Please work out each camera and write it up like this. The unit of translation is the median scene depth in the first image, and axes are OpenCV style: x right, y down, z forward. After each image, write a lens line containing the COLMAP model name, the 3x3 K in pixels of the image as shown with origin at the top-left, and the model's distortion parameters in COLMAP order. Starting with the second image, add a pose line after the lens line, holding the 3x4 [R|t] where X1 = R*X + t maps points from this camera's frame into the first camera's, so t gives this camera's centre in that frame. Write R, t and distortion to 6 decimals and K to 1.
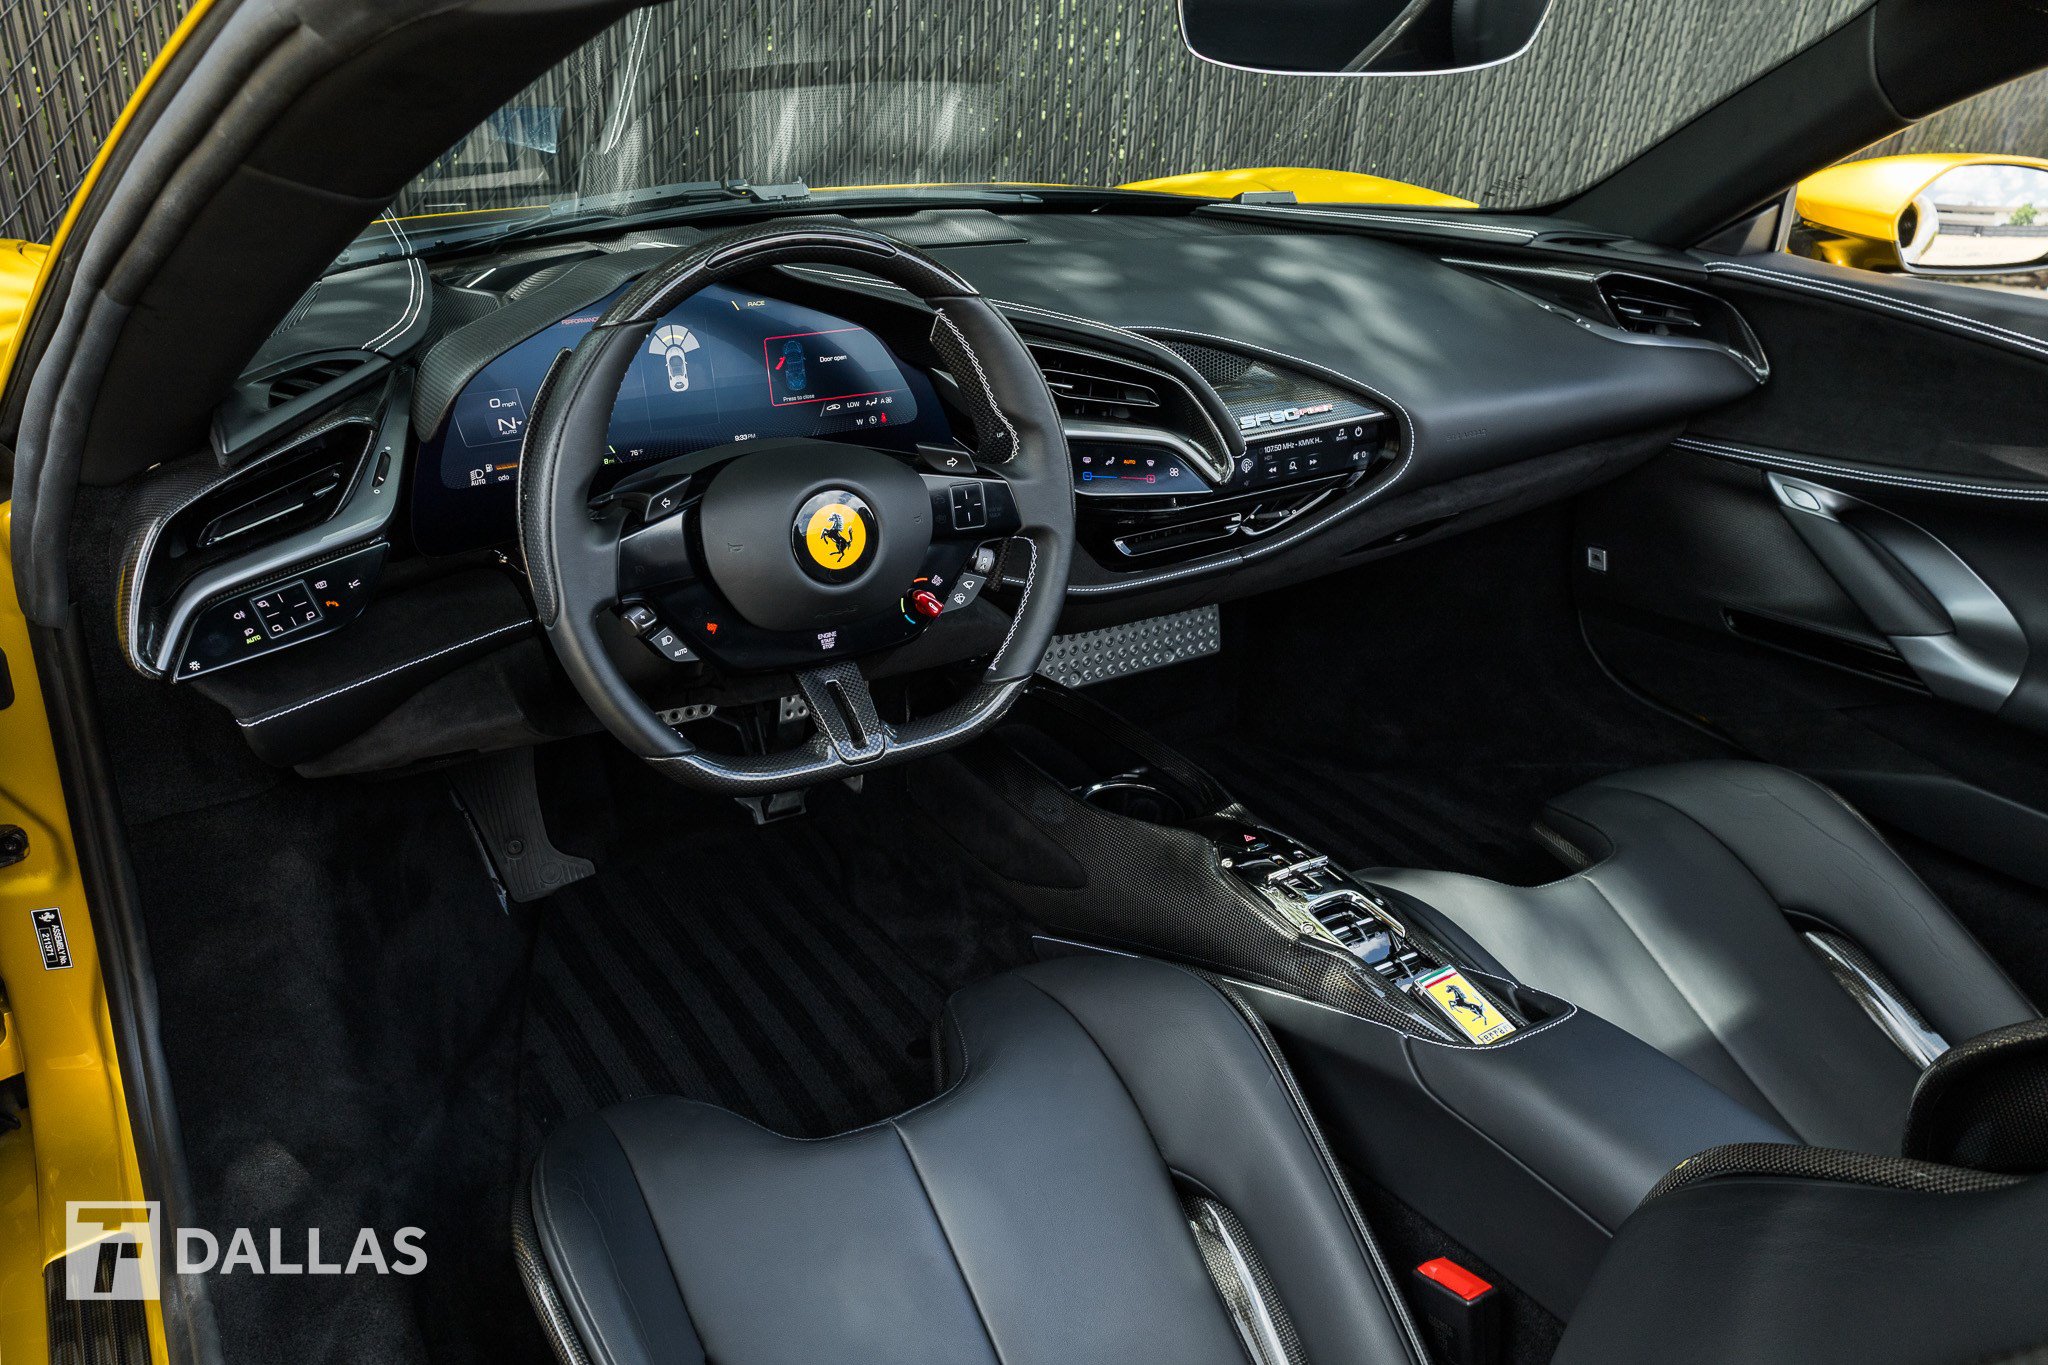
lens RADIAL K [[1431.3, 0, 1023.7], [0, 1431.3, 629.9], [0, 0, 1]] dist [0.003405, -0.001896]
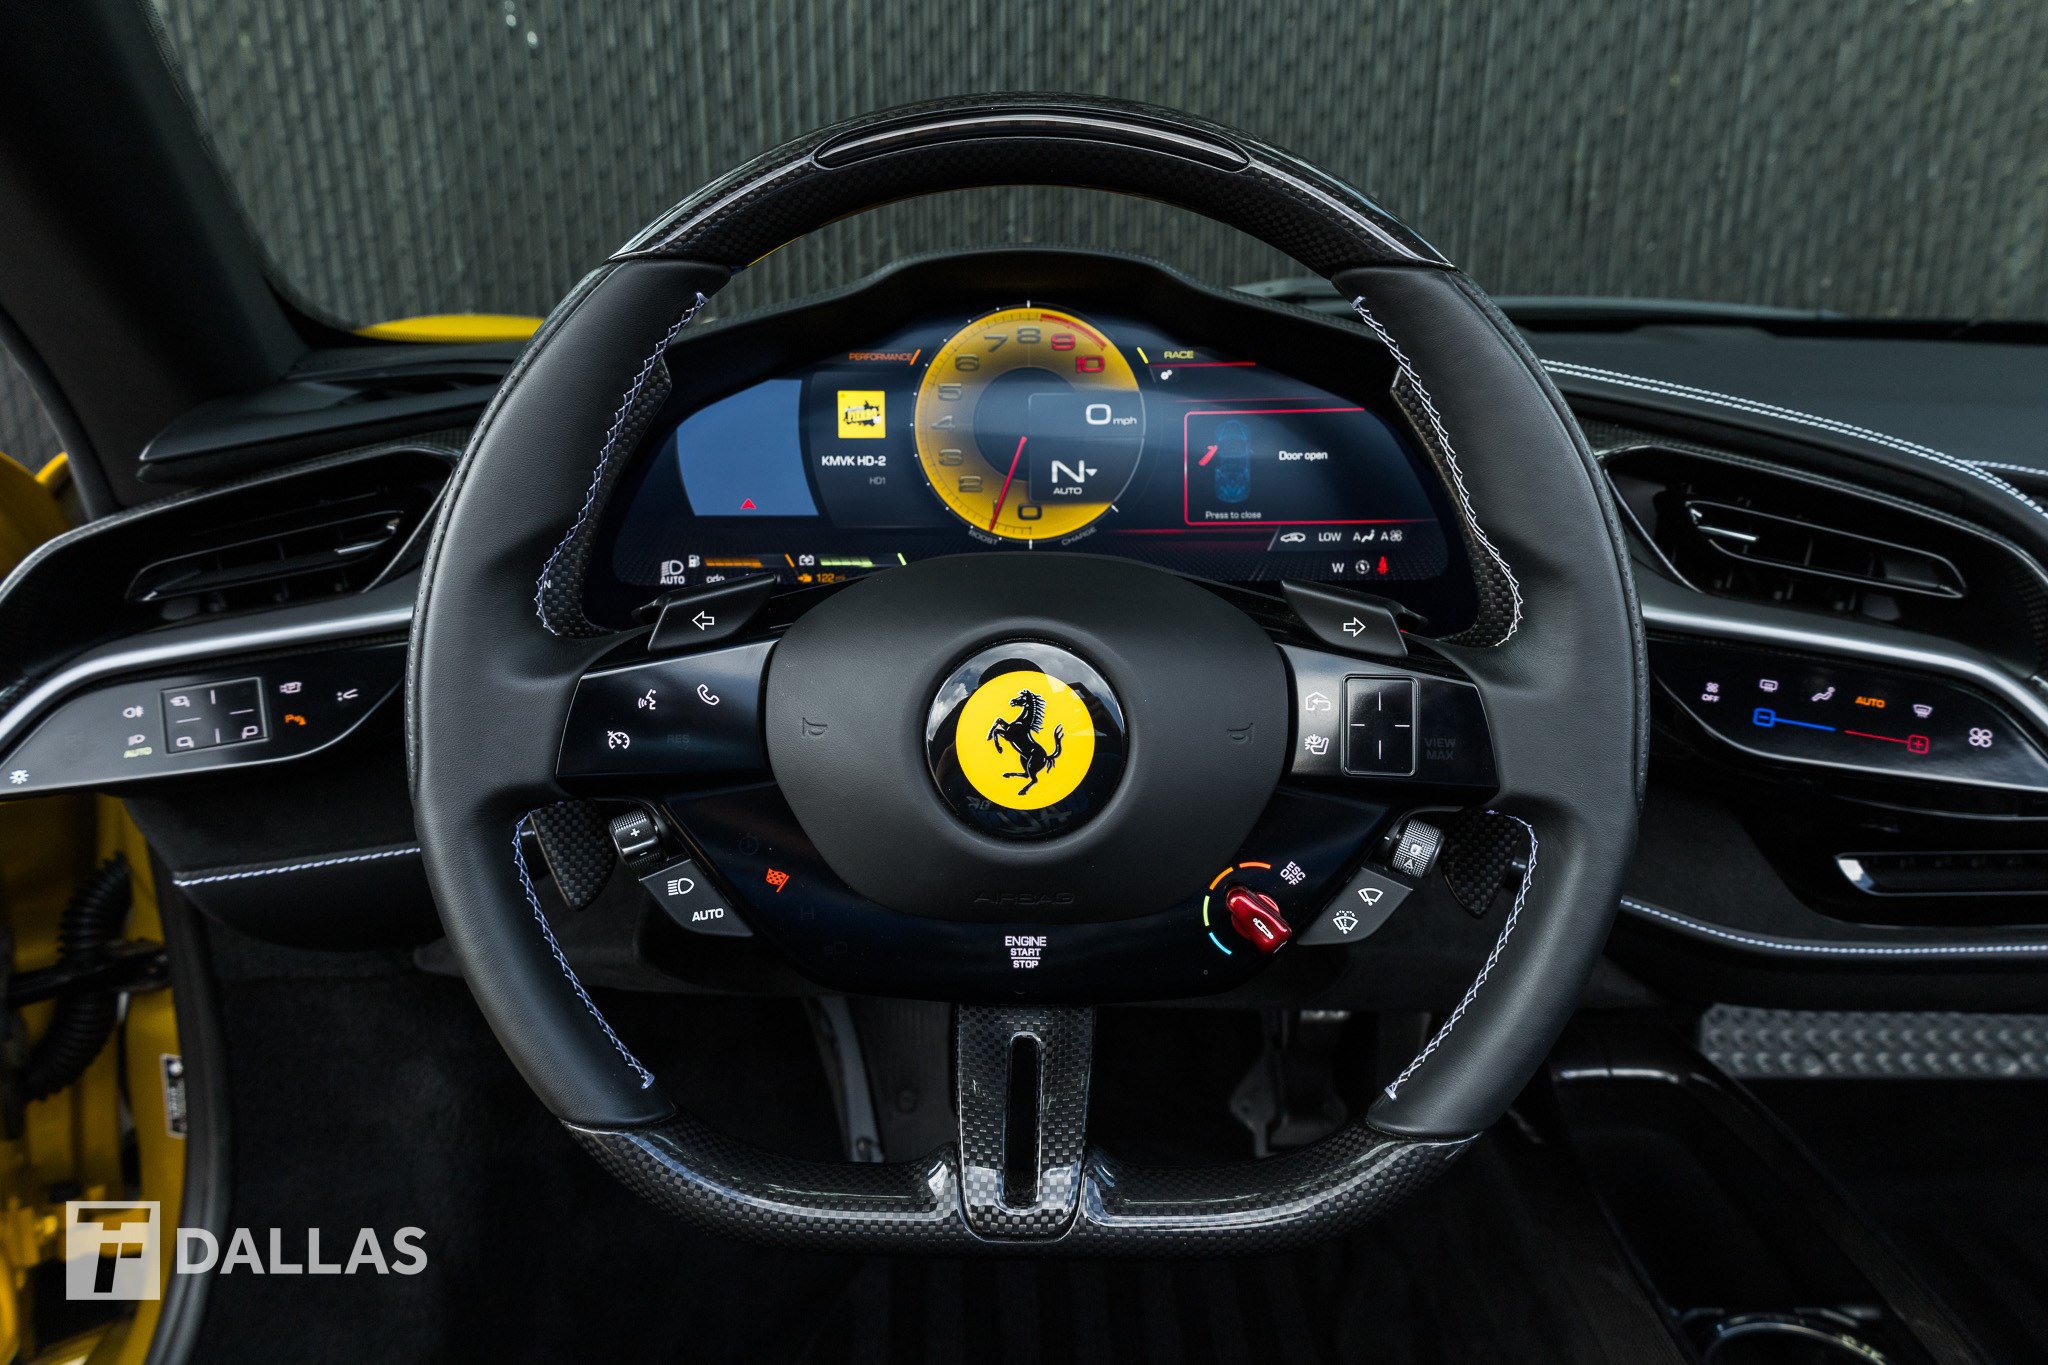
lens RADIAL K [[1431.3, 0, 1023.7], [0, 1431.3, 629.9], [0, 0, 1]] dist [0.003405, -0.001896]
pose [[0.843822, 0.114380, -0.524291, 0.101676], [-0.189675, 0.977526, -0.092016, -0.052679], [0.501984, 0.177090, 0.846553, 0.546226]]
